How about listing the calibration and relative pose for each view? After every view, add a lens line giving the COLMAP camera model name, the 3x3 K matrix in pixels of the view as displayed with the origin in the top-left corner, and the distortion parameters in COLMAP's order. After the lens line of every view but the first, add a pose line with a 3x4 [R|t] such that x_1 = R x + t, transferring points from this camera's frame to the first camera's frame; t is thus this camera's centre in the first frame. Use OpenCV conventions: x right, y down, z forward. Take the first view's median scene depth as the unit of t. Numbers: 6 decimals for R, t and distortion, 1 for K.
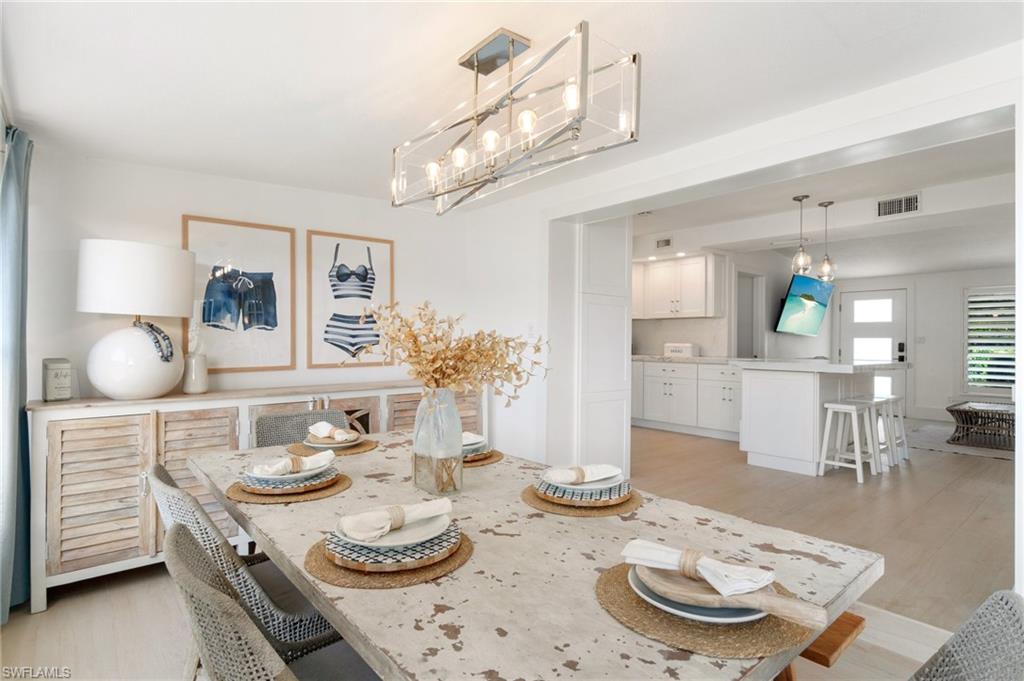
lens RADIAL K [[515.7, 0, 505.8], [0, 515.7, 342.3], [0, 0, 1]] dist [-0.003761, -0.000172]
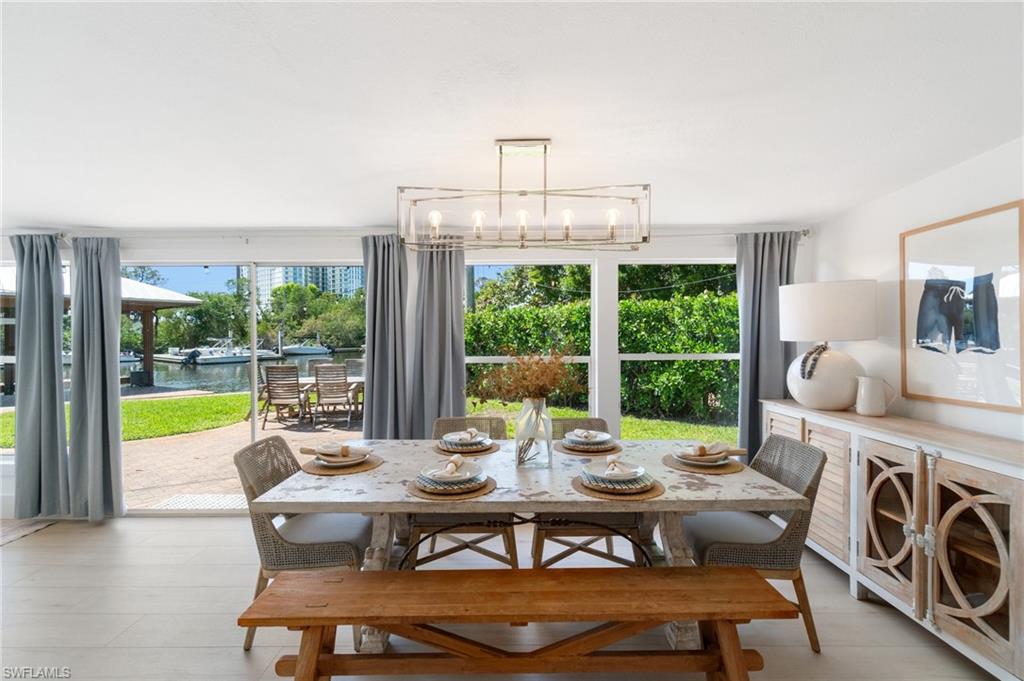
lens RADIAL K [[447.0, 0, 508.7], [0, 447.0, 341.8], [0, 0, 1]] dist [0.001435, 0.000191]
pose [[-0.638835, 0.001953, -0.769341, 0.465312], [-0.004842, 0.999967, 0.006559, -0.042561], [0.769329, 0.007915, -0.638804, 0.906808]]
